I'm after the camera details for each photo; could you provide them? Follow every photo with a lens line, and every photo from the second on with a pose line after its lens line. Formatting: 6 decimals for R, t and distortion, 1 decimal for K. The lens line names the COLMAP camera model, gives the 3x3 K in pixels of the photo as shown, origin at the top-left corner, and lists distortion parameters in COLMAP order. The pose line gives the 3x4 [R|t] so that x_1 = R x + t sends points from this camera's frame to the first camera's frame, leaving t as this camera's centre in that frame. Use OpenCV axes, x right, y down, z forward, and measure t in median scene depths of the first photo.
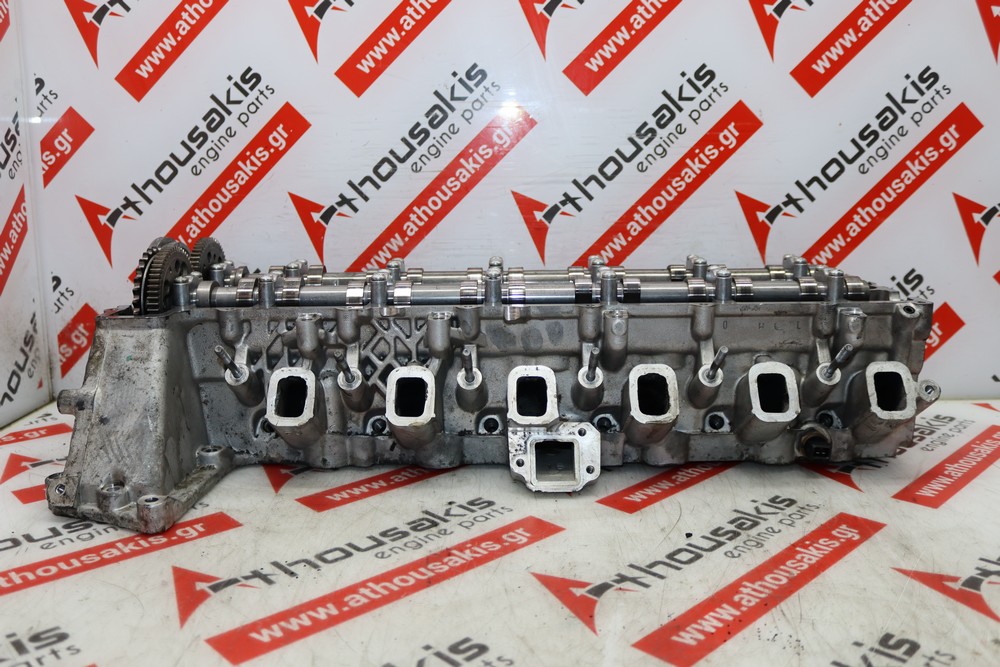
lens RADIAL K [[941.4, 0, 500.0], [0, 941.4, 333.5], [0, 0, 1]] dist [-0.108358, 0.095711]
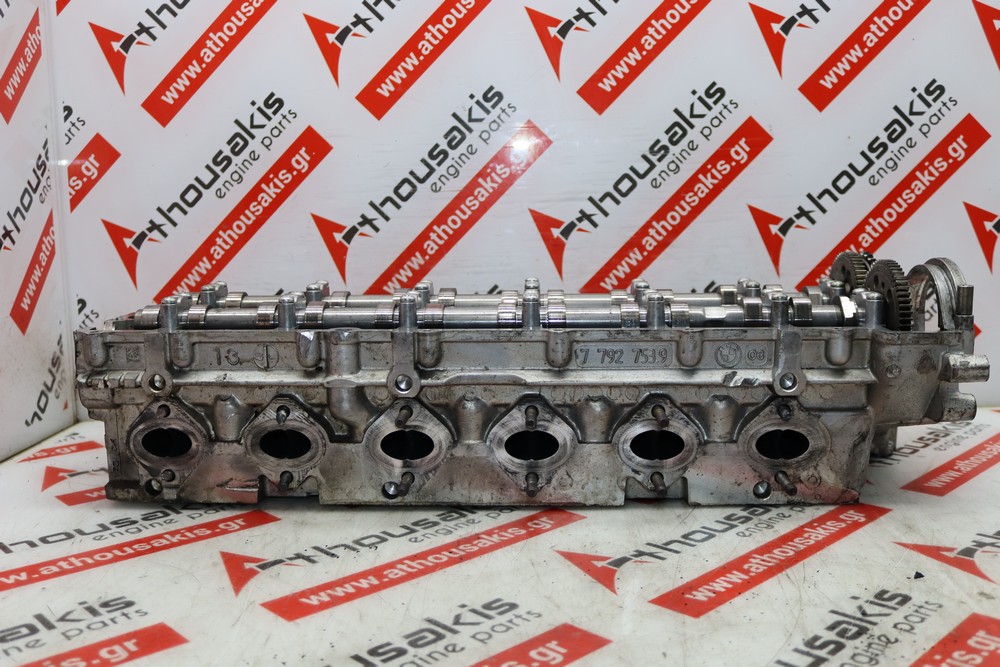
lens RADIAL K [[1020.1, 0, 500.0], [0, 1020.1, 333.5], [0, 0, 1]] dist [-0.064613, 0.010720]
pose [[0.999806, -0.014708, -0.013088, -0.006898], [0.014093, 0.998848, -0.045862, 0.036041], [0.013747, 0.045668, 0.998862, -0.110051]]
